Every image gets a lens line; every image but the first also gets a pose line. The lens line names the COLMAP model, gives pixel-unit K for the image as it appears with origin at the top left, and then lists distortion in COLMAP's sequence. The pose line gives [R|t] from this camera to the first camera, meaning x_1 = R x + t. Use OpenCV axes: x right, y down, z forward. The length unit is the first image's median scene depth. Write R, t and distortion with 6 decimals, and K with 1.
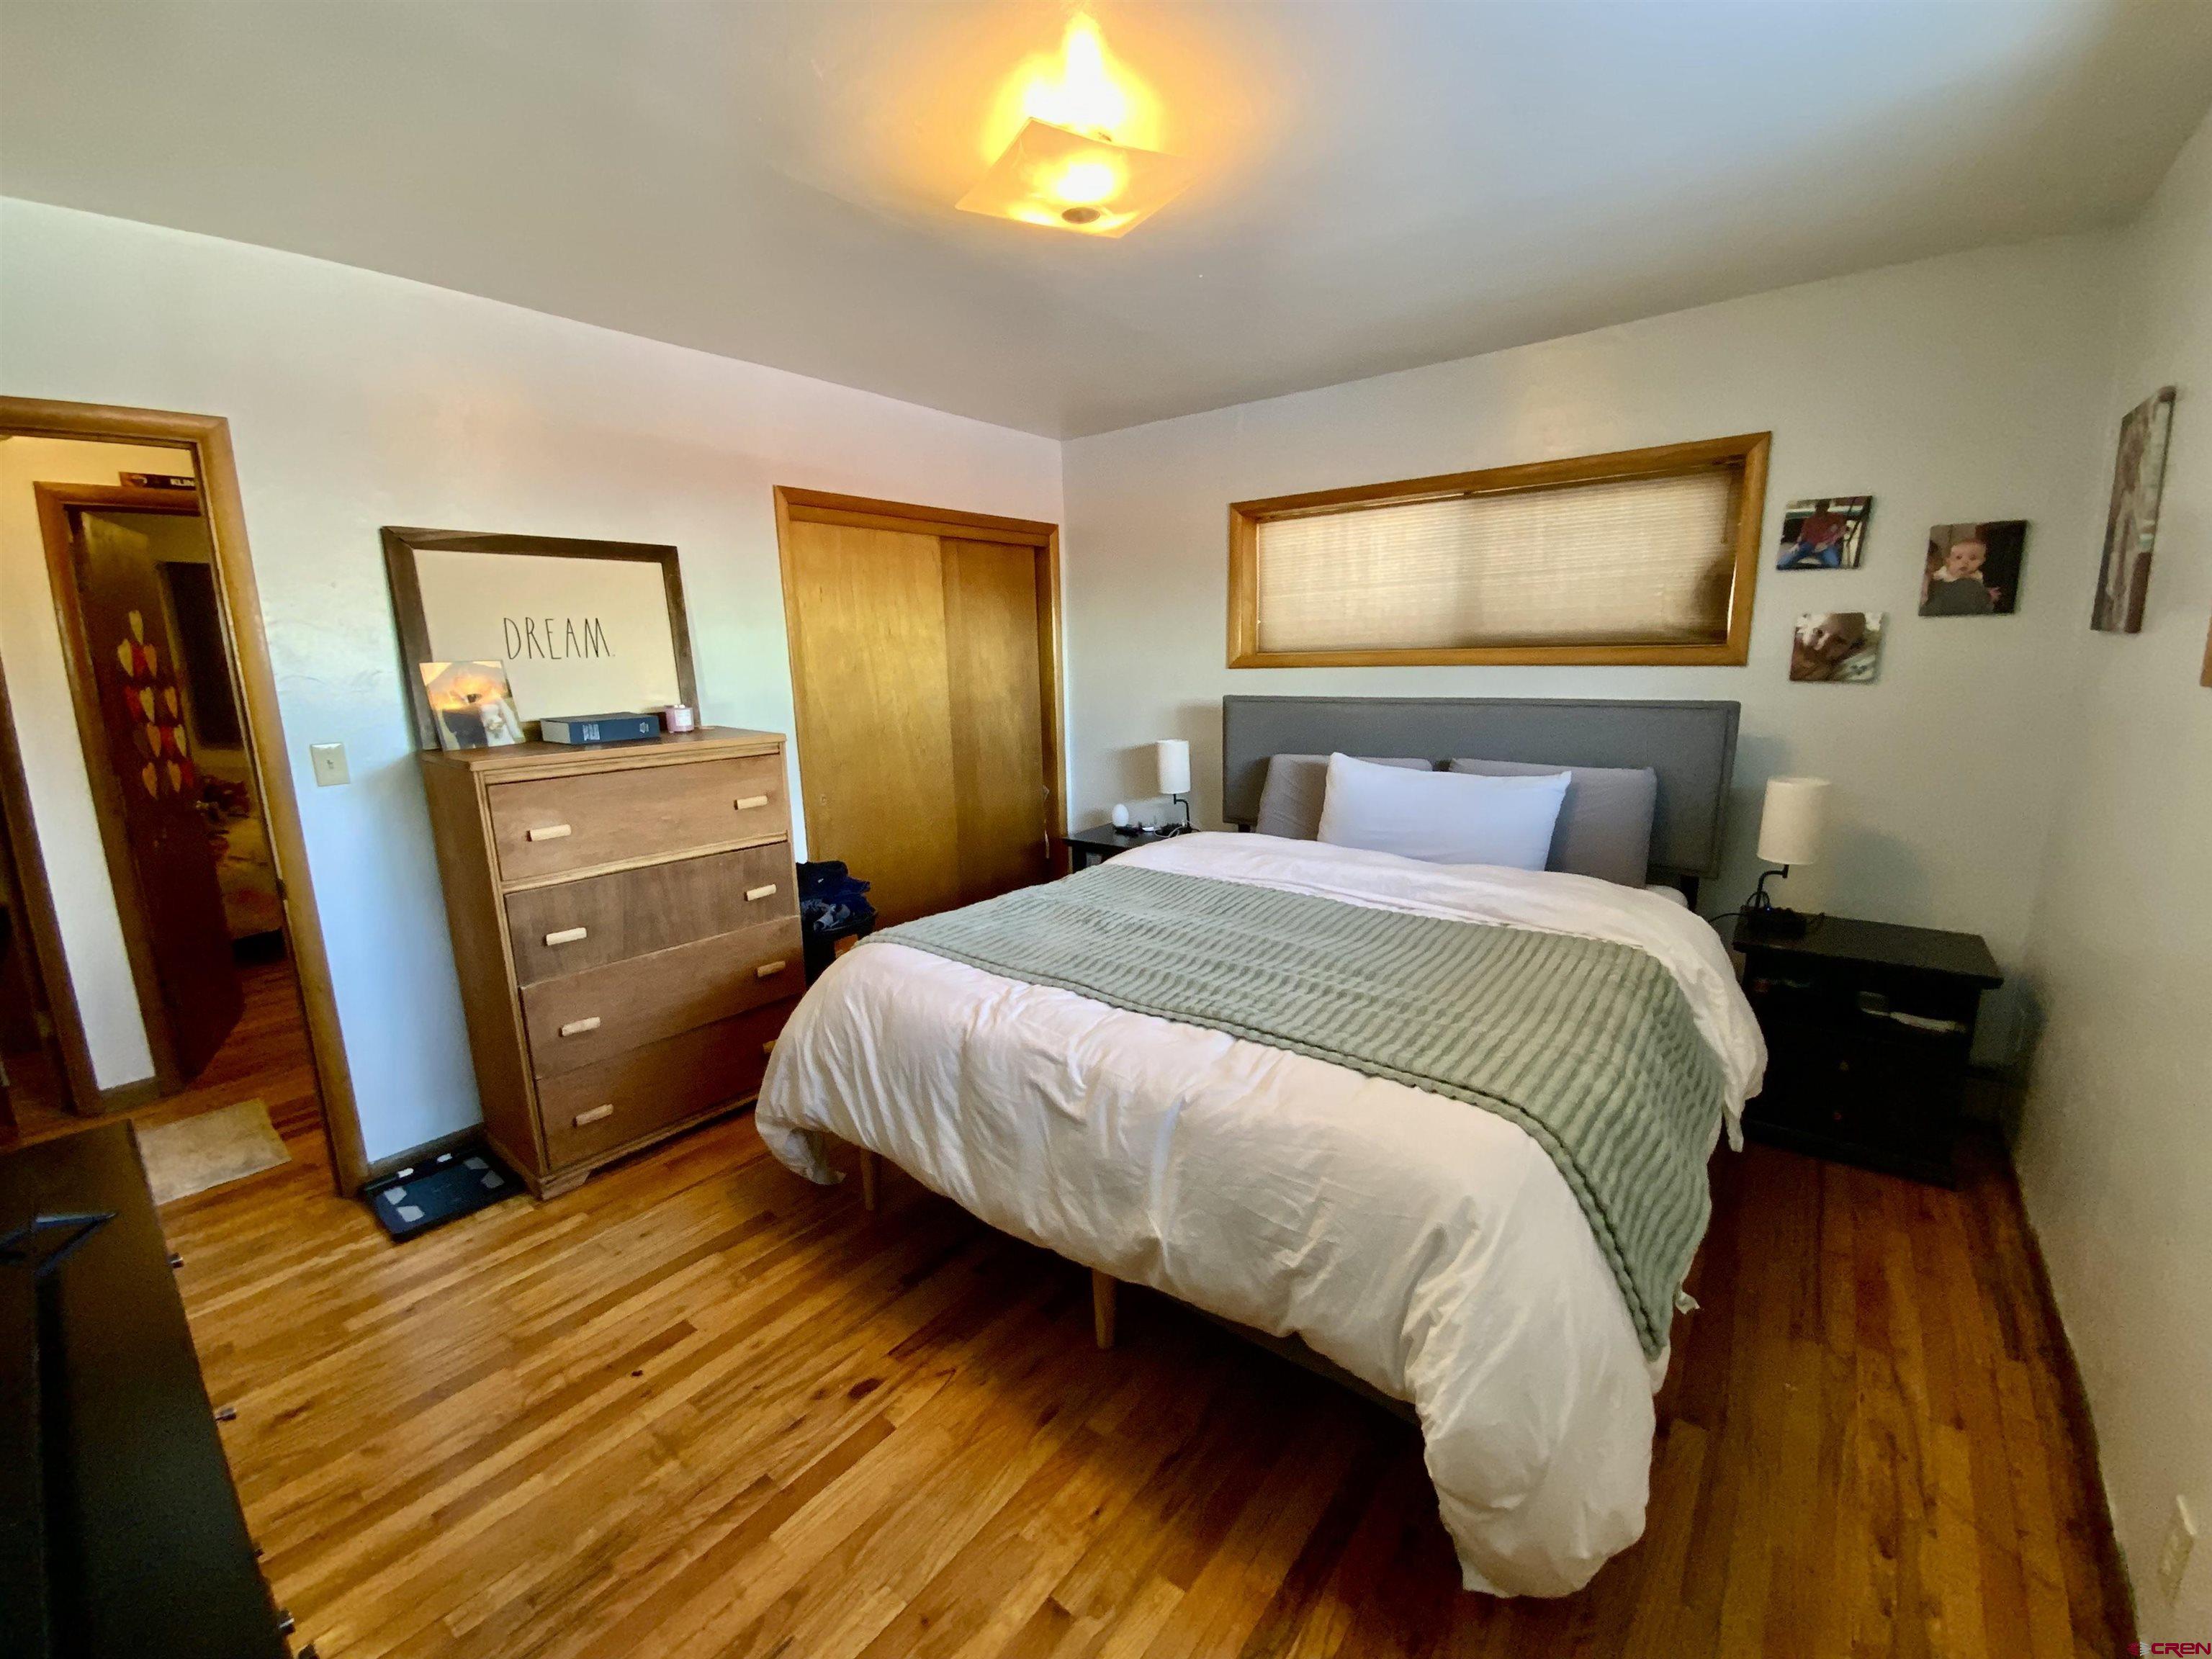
lens RADIAL K [[900.9, 0, 1106.0], [0, 900.9, 829.5], [0, 0, 1]] dist [-0.007447, 0.000020]
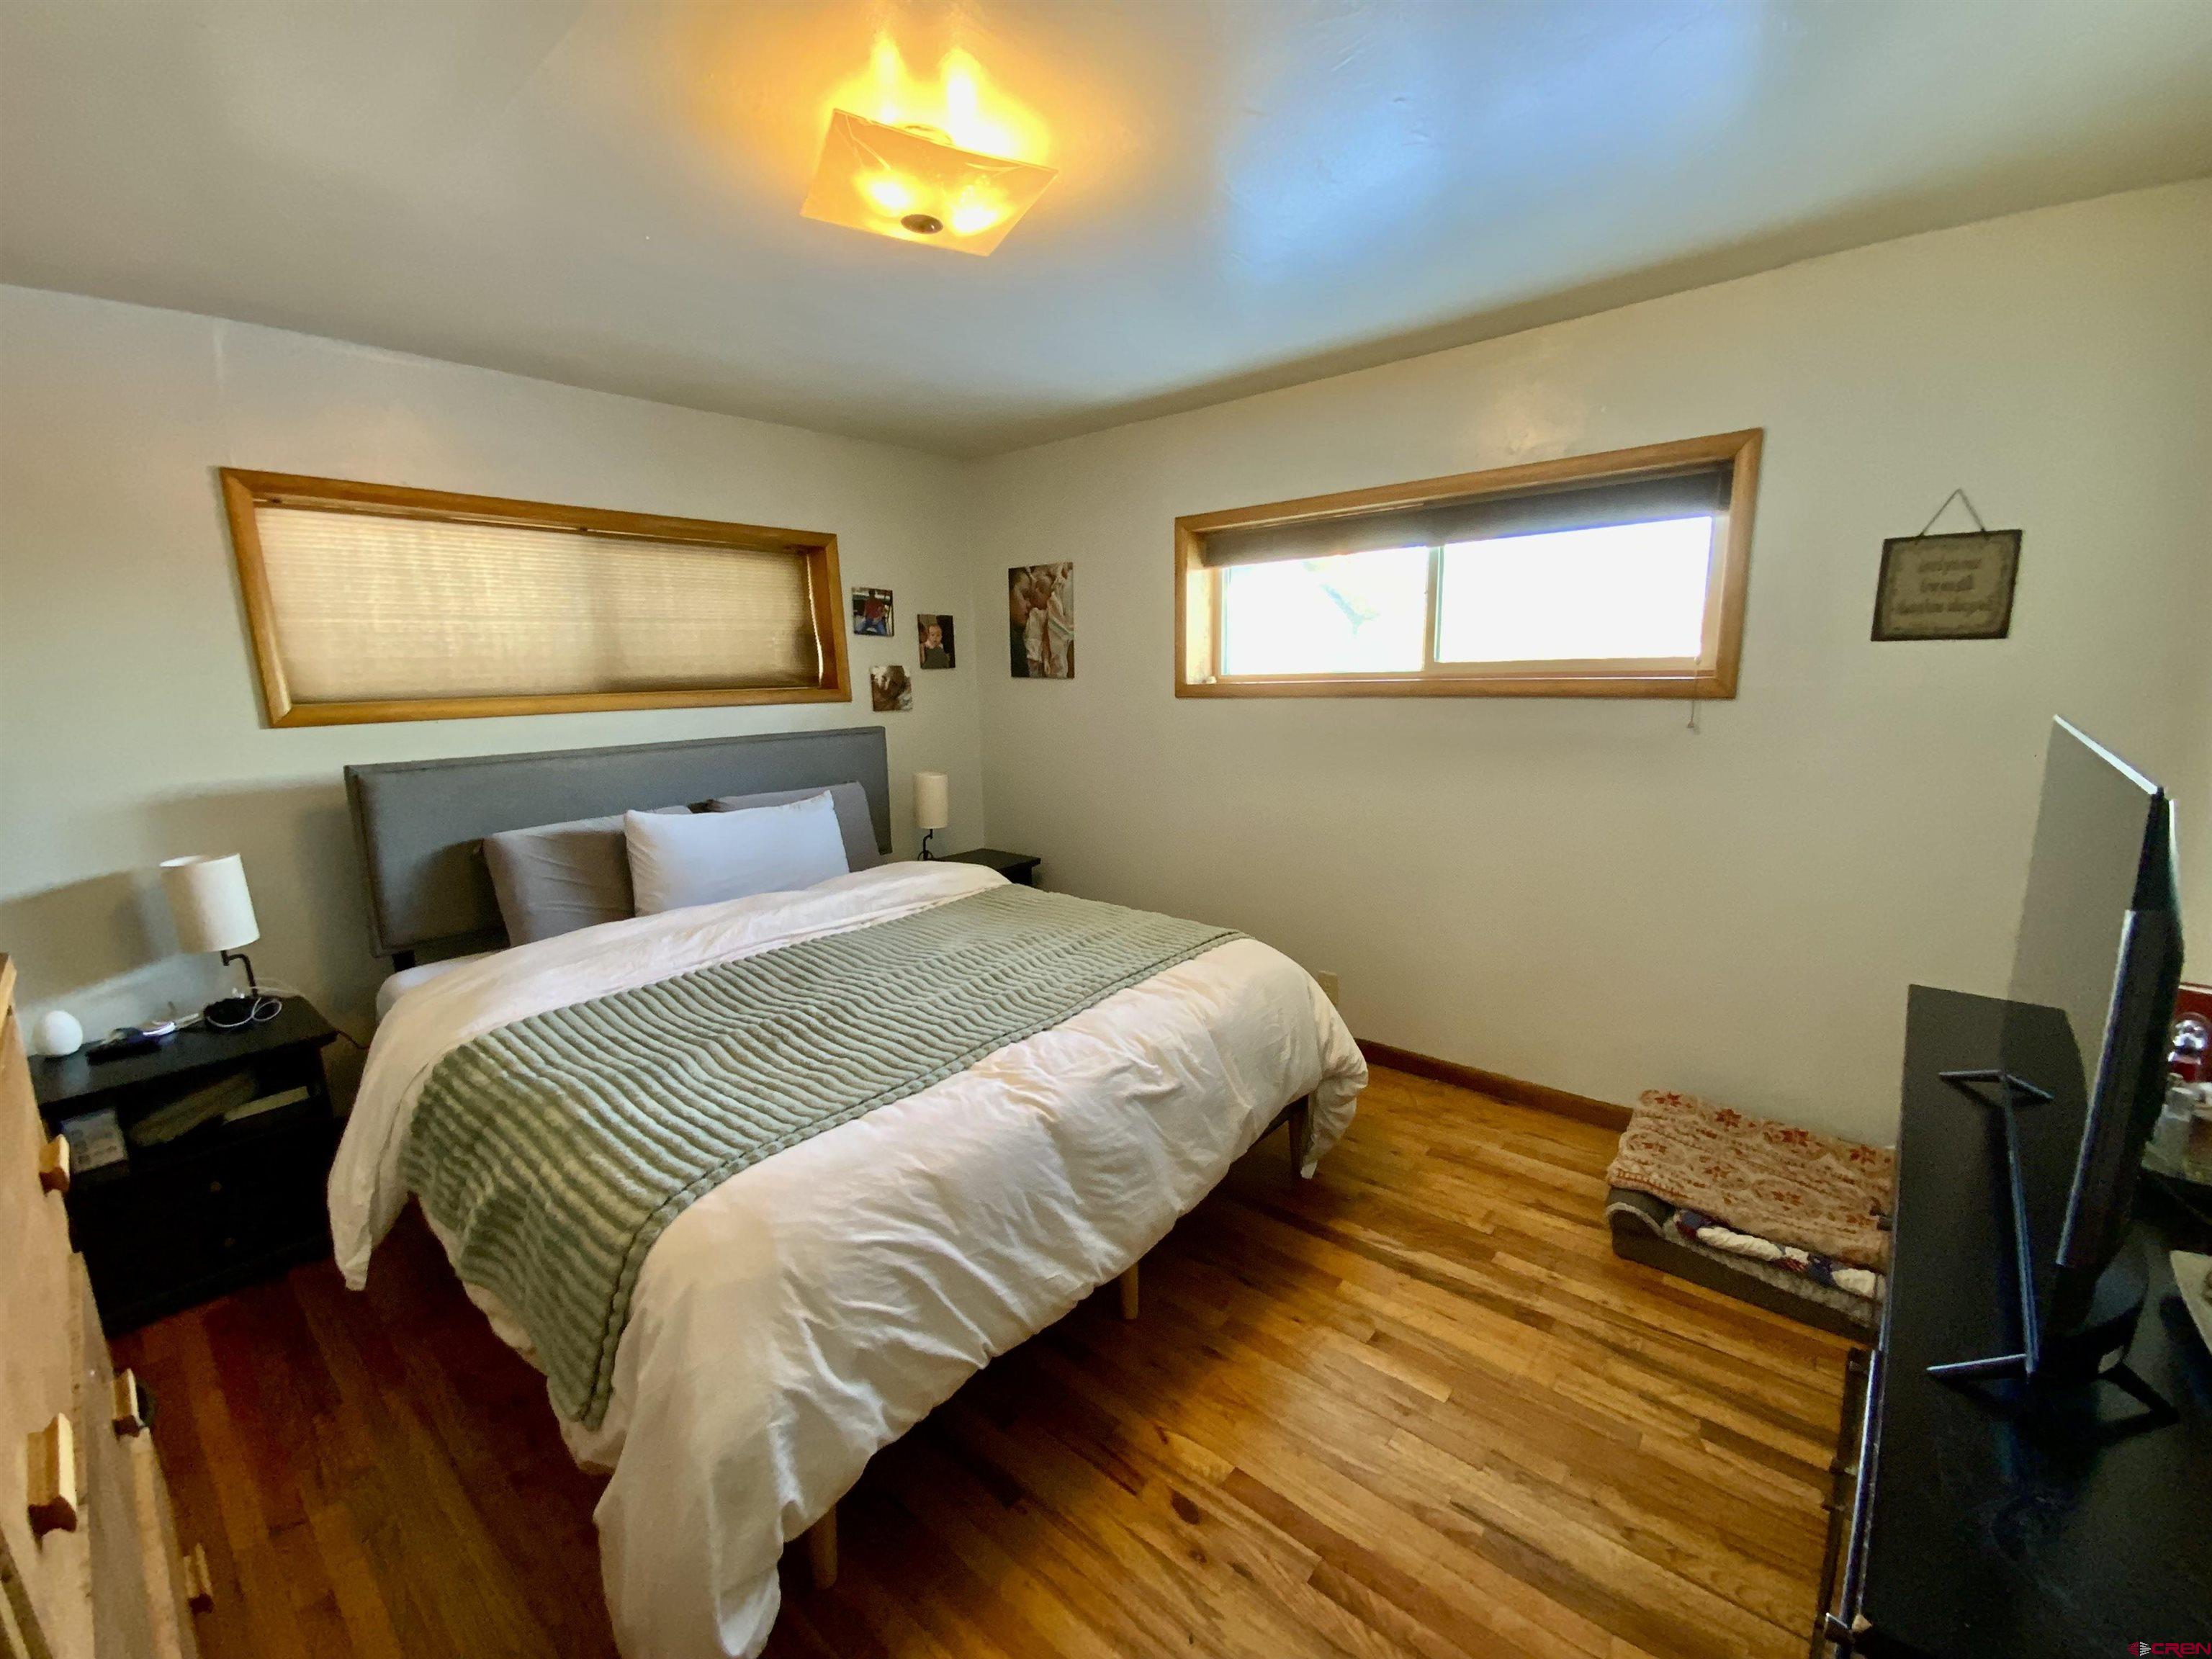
lens RADIAL K [[893.4, 0, 1106.0], [0, 893.4, 829.5], [0, 0, 1]] dist [0.018773, -0.017105]
pose [[0.035977, -0.158957, 0.986630, -0.719943], [0.212549, 0.965898, 0.147866, -0.121563], [-0.976488, 0.204388, 0.068536, 0.606962]]
